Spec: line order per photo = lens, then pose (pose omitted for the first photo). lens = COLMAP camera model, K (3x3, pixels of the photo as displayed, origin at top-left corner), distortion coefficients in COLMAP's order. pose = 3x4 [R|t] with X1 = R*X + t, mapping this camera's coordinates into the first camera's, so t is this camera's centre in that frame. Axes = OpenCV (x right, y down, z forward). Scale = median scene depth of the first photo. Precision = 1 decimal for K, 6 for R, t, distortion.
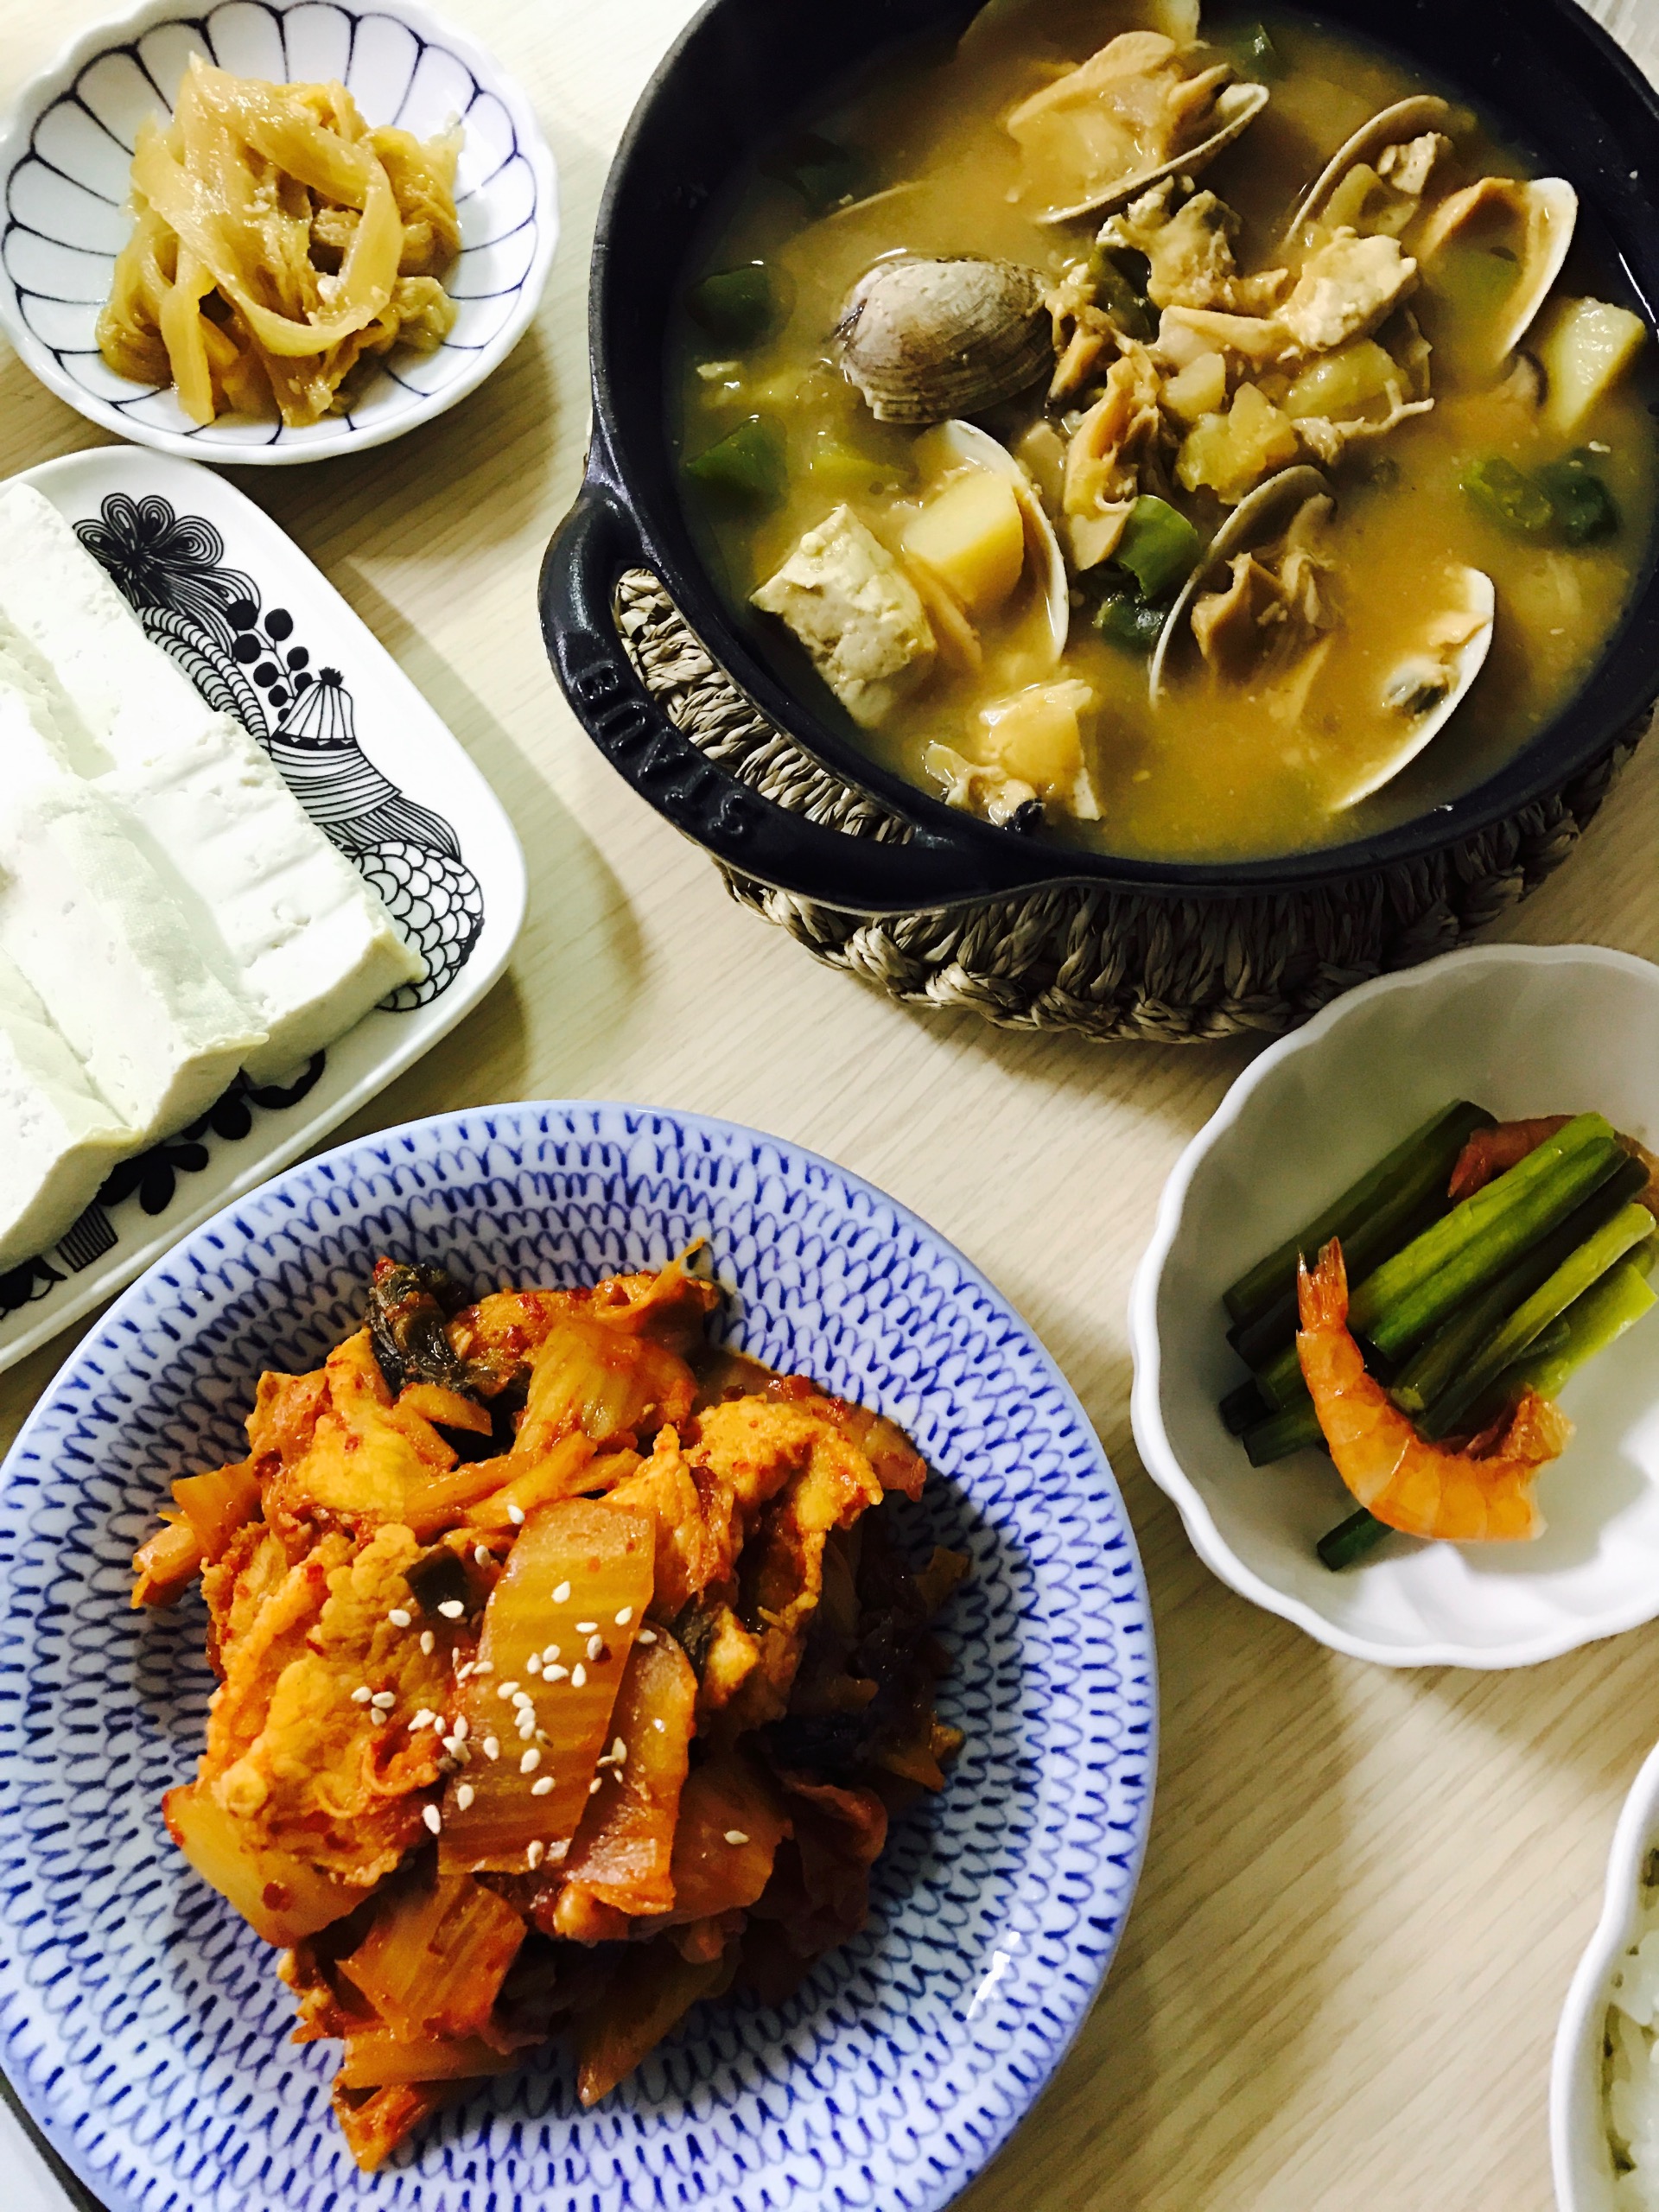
lens RADIAL K [[1817.7, 0, 829.5], [0, 1817.7, 1106.0], [0, 0, 1]] dist [0.017803, 0.001374]
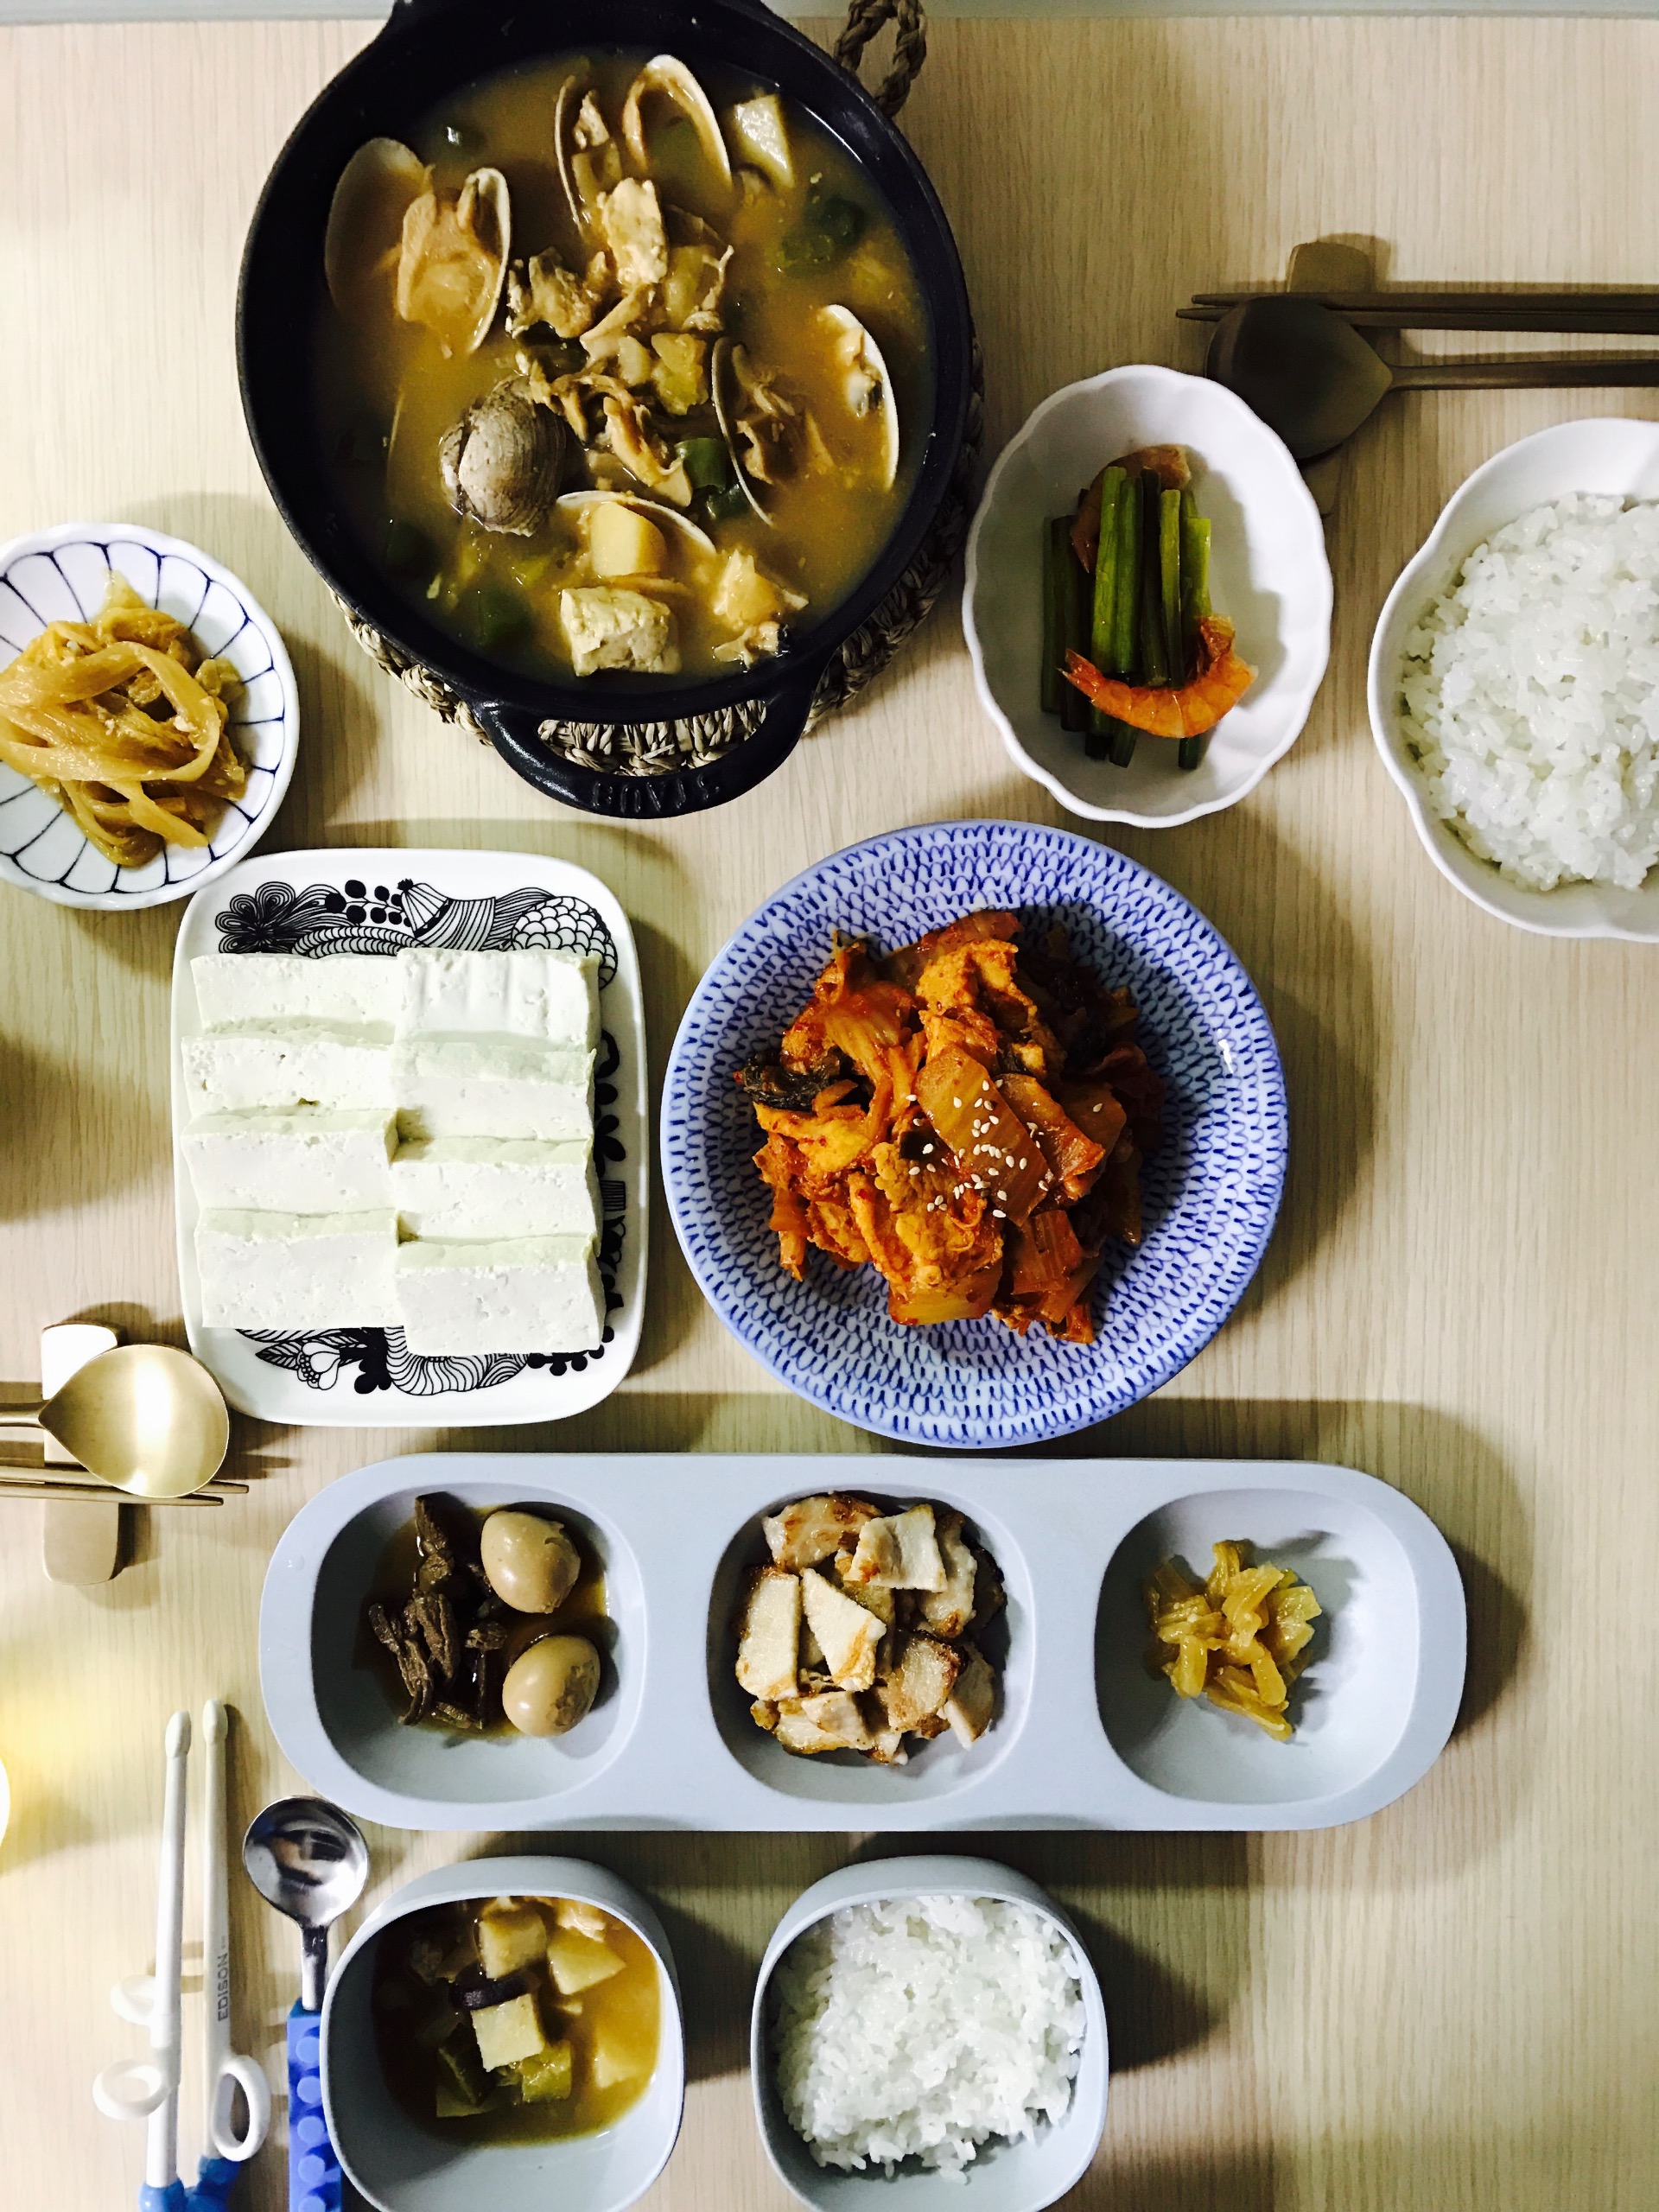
lens RADIAL K [[1755.8, 0, 821.2], [0, 1755.8, 1091.9], [0, 0, 1]] dist [0.130371, -0.296119]
pose [[0.634177, -0.769669, -0.073681, -0.077011], [0.752068, 0.591926, 0.289857, -0.358025], [-0.179480, -0.239234, 0.954230, -0.710335]]
